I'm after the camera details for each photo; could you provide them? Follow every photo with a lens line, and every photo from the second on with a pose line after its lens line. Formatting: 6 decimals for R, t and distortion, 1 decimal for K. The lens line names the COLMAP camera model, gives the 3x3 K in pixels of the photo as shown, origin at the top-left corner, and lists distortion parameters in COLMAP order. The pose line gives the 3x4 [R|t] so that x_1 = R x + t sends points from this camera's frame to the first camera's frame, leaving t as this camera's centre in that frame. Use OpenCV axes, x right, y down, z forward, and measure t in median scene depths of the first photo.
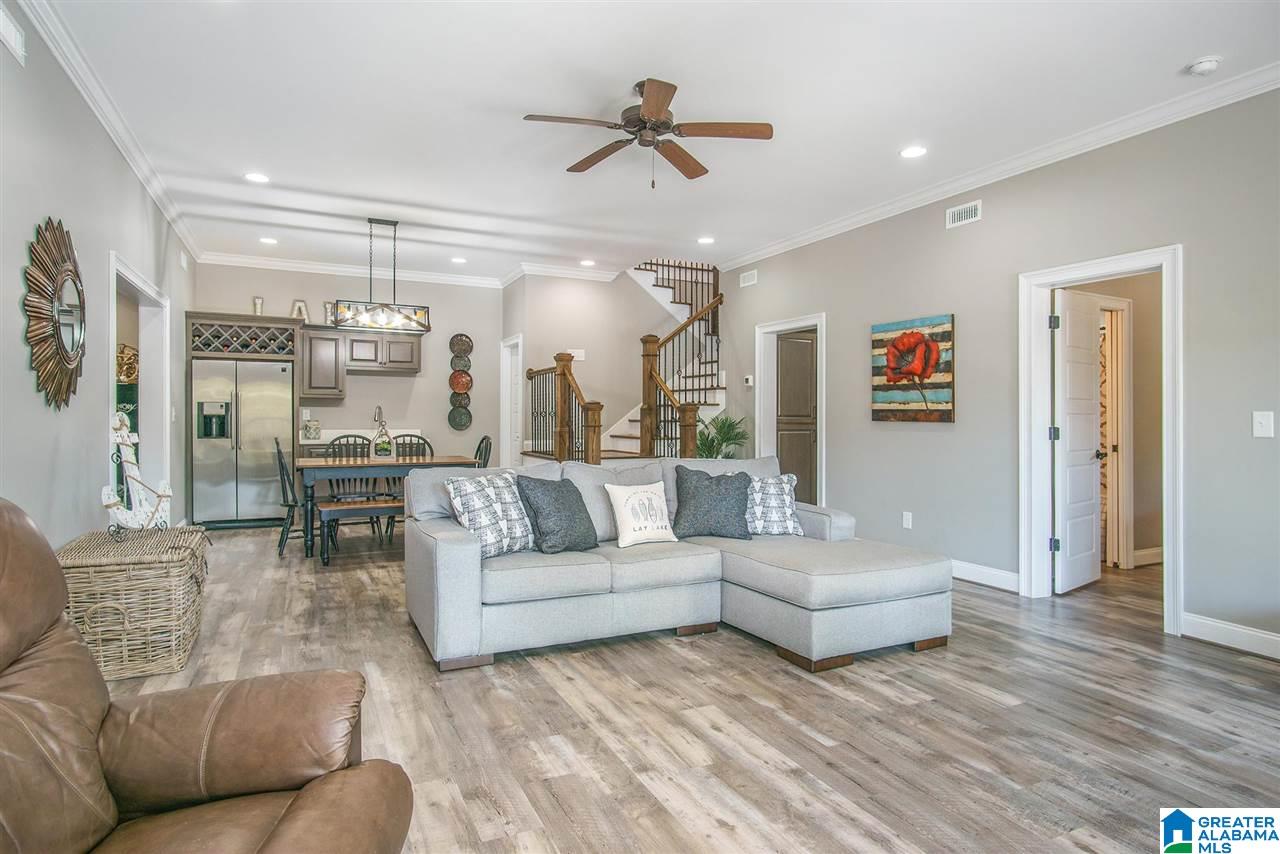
lens RADIAL K [[710.8, 0, 640.9], [0, 710.8, 434.9], [0, 0, 1]] dist [-0.009769, -0.000030]
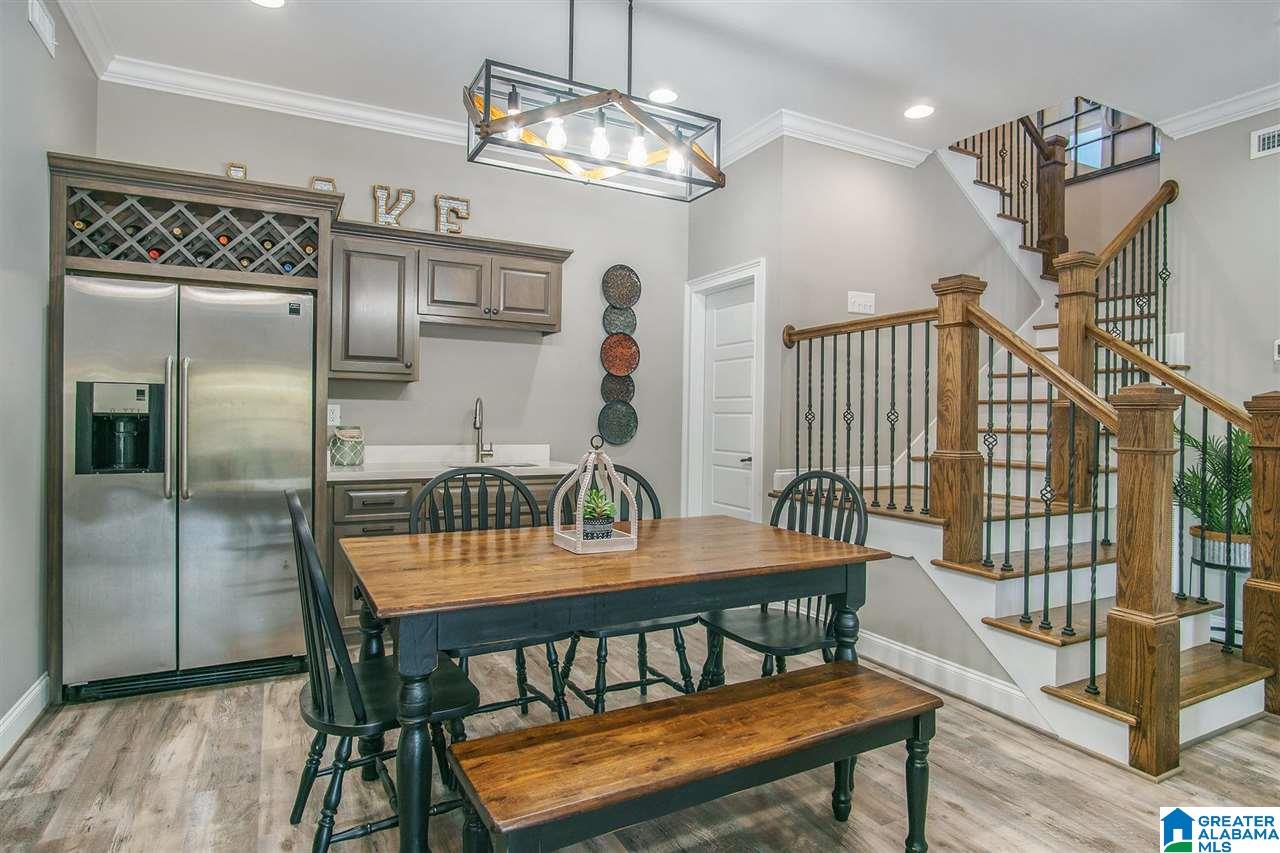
lens RADIAL K [[702.1, 0, 640.0], [0, 702.1, 426.5], [0, 0, 1]] dist [-0.005313, -0.000677]
pose [[0.999449, 0.005427, 0.032731, -0.284133], [-0.004963, 0.999886, -0.014242, -0.015065], [-0.032805, 0.014071, 0.999363, 0.526196]]
